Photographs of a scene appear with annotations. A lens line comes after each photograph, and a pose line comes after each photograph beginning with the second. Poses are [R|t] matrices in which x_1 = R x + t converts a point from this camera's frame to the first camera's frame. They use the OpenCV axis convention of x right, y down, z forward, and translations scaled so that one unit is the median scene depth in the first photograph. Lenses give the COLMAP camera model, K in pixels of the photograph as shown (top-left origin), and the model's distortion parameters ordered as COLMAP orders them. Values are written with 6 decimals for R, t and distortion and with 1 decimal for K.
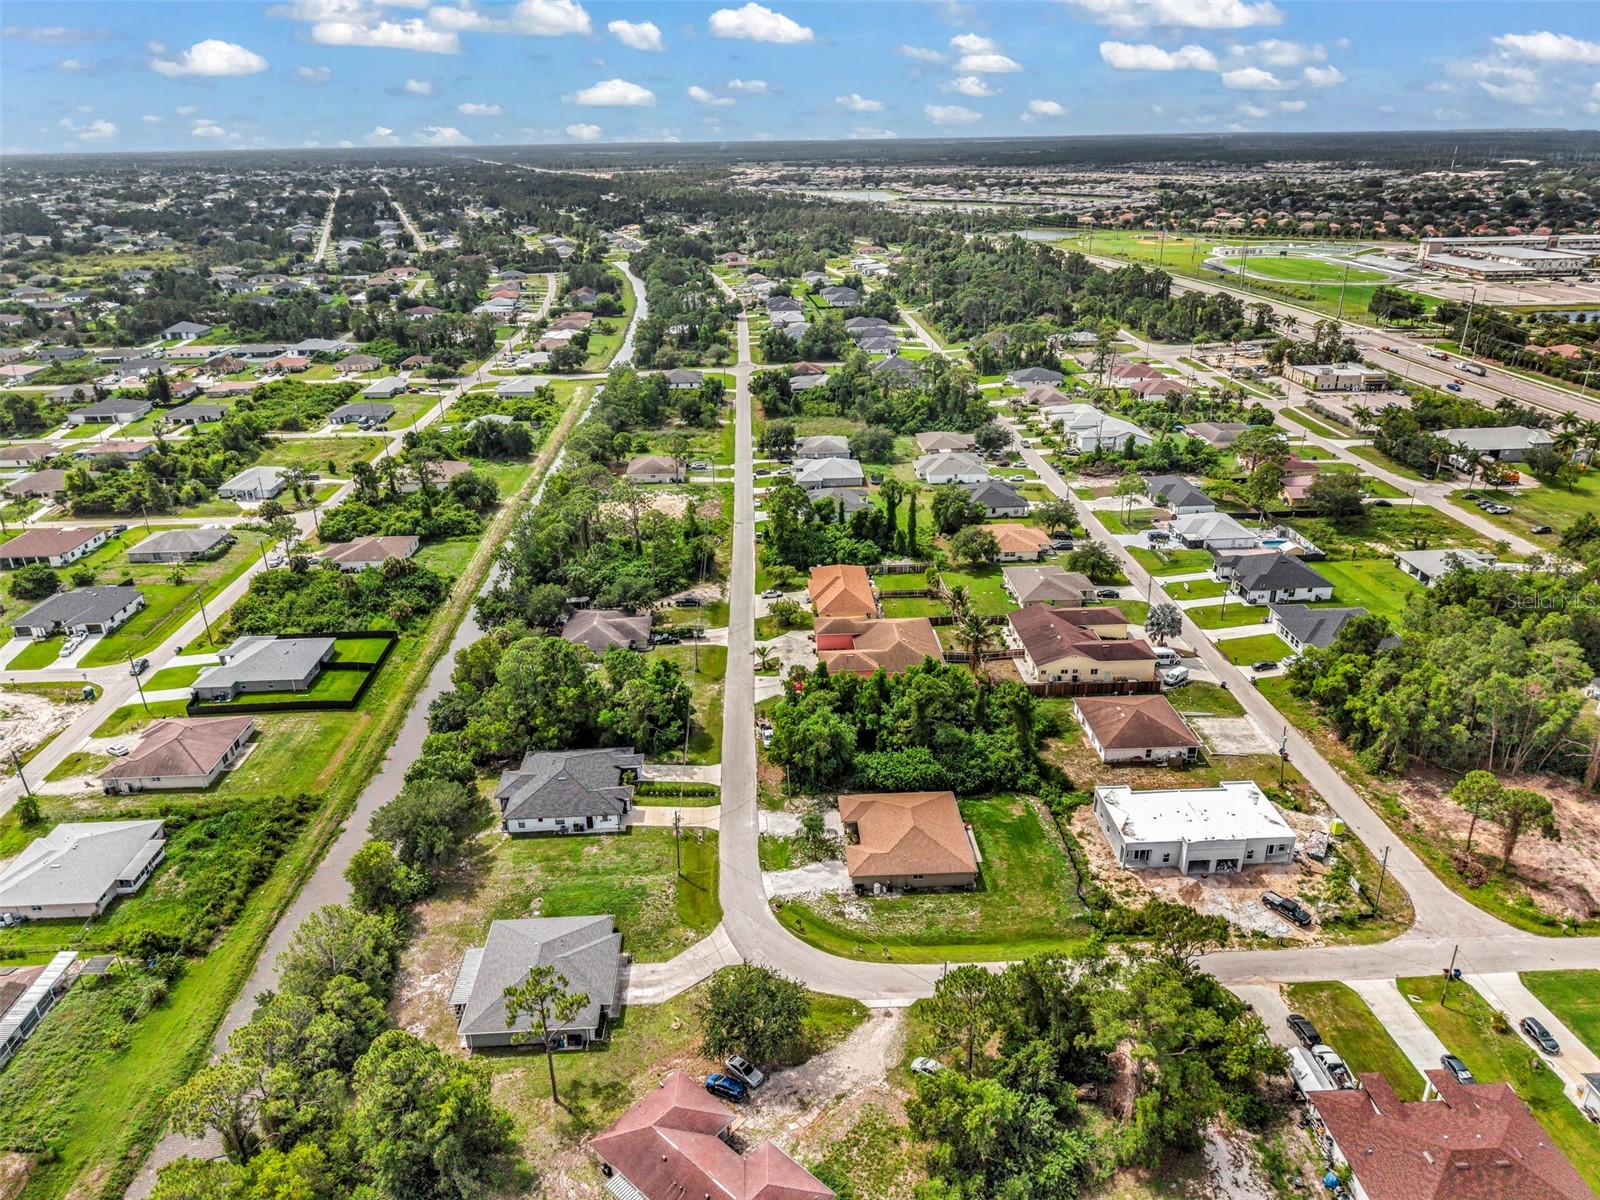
lens RADIAL K [[1066.6, 0, 794.2], [0, 1066.6, 585.3], [0, 0, 1]] dist [0.047837, -0.064611]
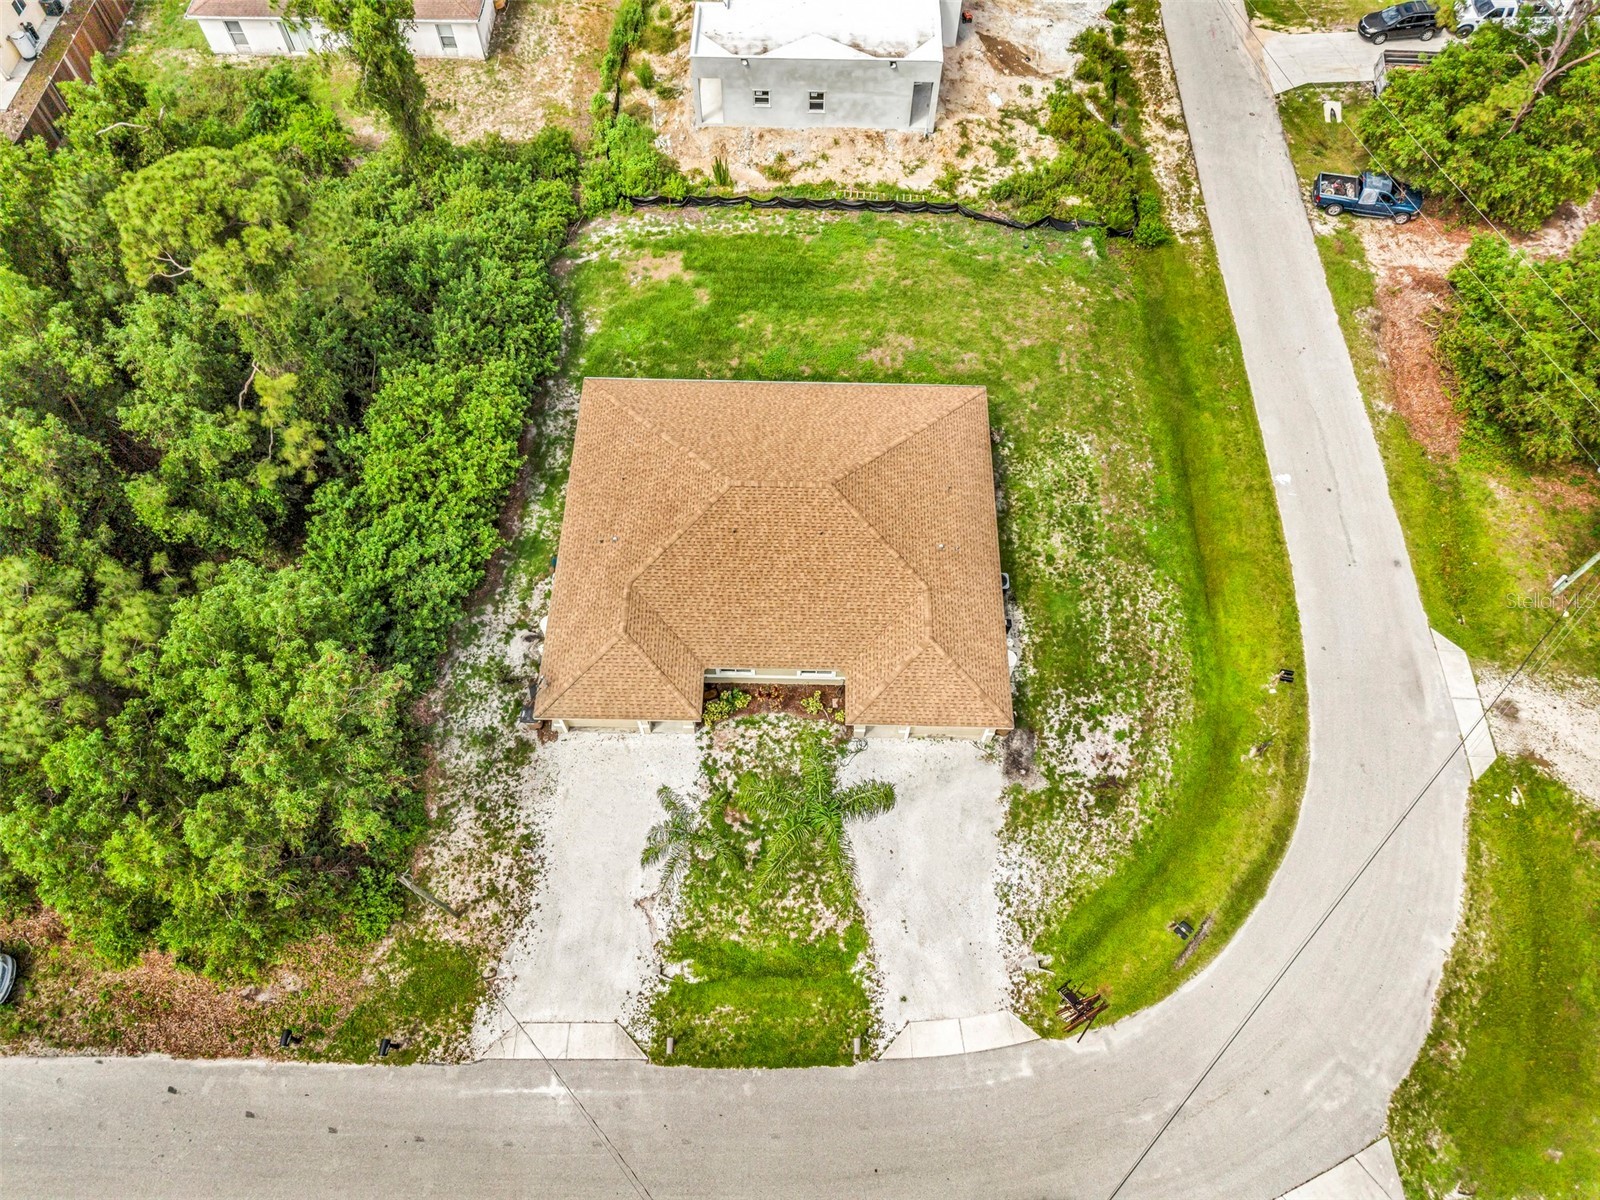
lens RADIAL K [[1075.4, 0, 803.2], [0, 1075.4, 597.3], [0, 0, 1]] dist [0.043643, -0.054454]
pose [[0.061475, -0.860459, 0.505797, -0.058846], [0.377779, 0.489113, 0.786162, 0.000933], [-0.923853, 0.142750, 0.355132, 0.787872]]
